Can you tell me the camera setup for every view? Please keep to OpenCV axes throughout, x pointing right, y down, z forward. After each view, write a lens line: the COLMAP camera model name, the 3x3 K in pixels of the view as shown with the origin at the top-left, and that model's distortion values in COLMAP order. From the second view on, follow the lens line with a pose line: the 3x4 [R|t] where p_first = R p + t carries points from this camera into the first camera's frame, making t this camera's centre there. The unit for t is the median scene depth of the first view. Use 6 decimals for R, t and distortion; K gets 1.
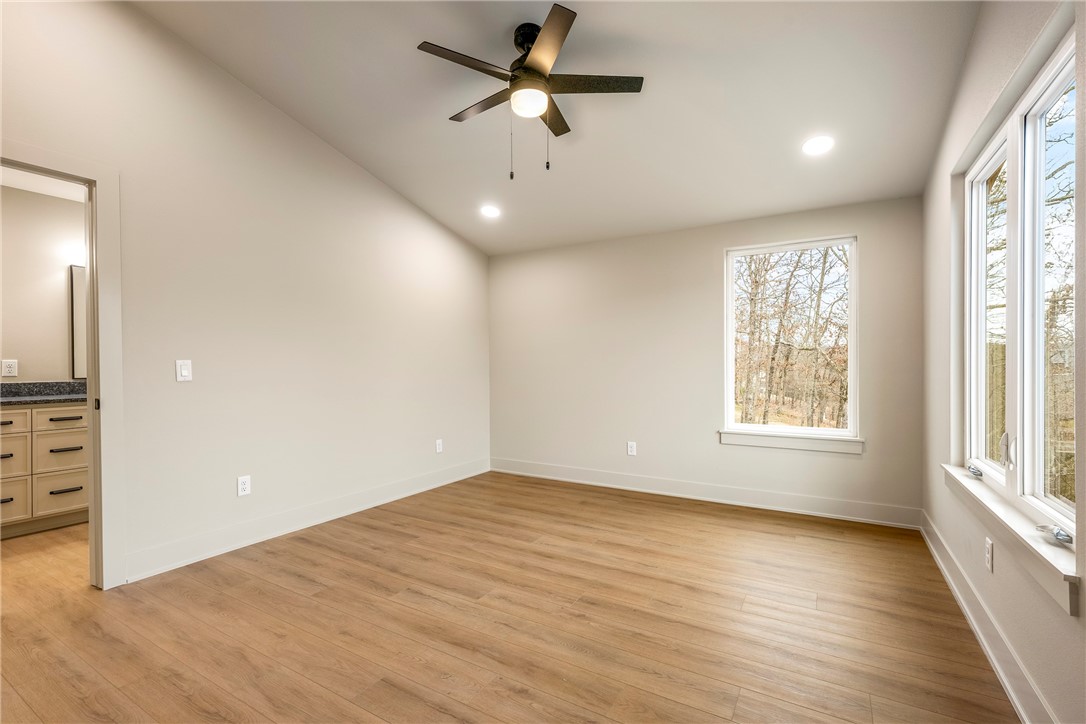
lens RADIAL K [[471.2, 0, 543.1], [0, 471.2, 364.4], [0, 0, 1]] dist [-0.003977, 0.000146]
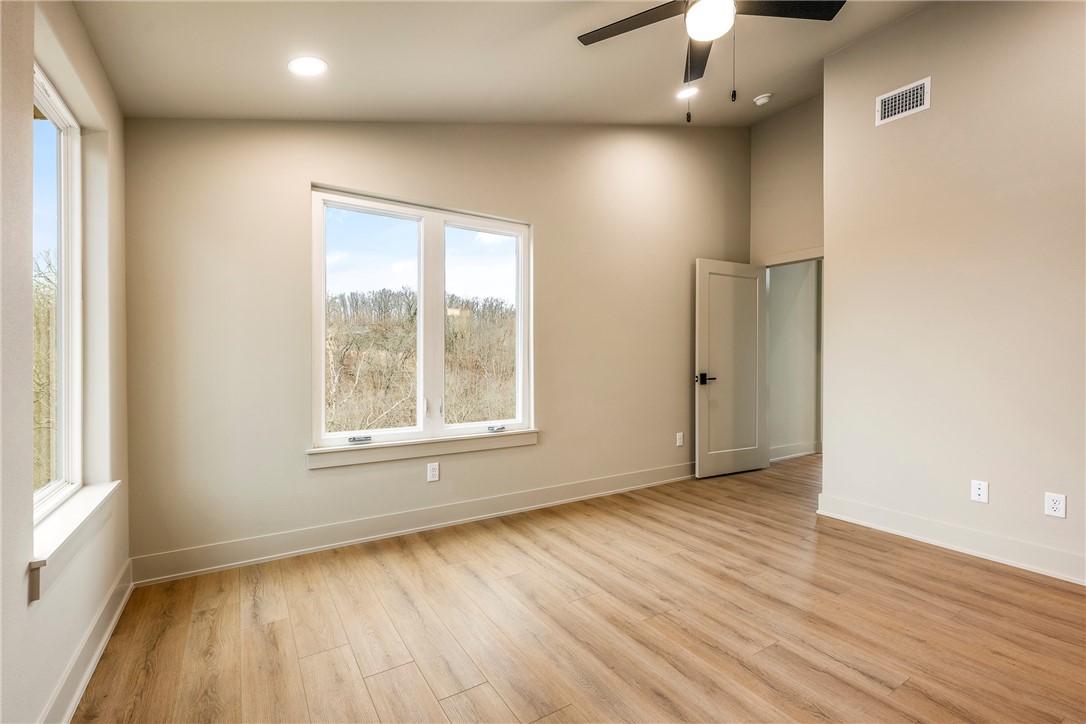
lens RADIAL K [[471.2, 0, 543.2], [0, 471.2, 360.9], [0, 0, 1]] dist [-0.003977, 0.000146]
pose [[-0.889176, -0.000765, 0.457566, -0.154066], [0.002366, 0.999978, 0.006270, -0.011336], [-0.457560, 0.006657, -0.889154, 1.960482]]
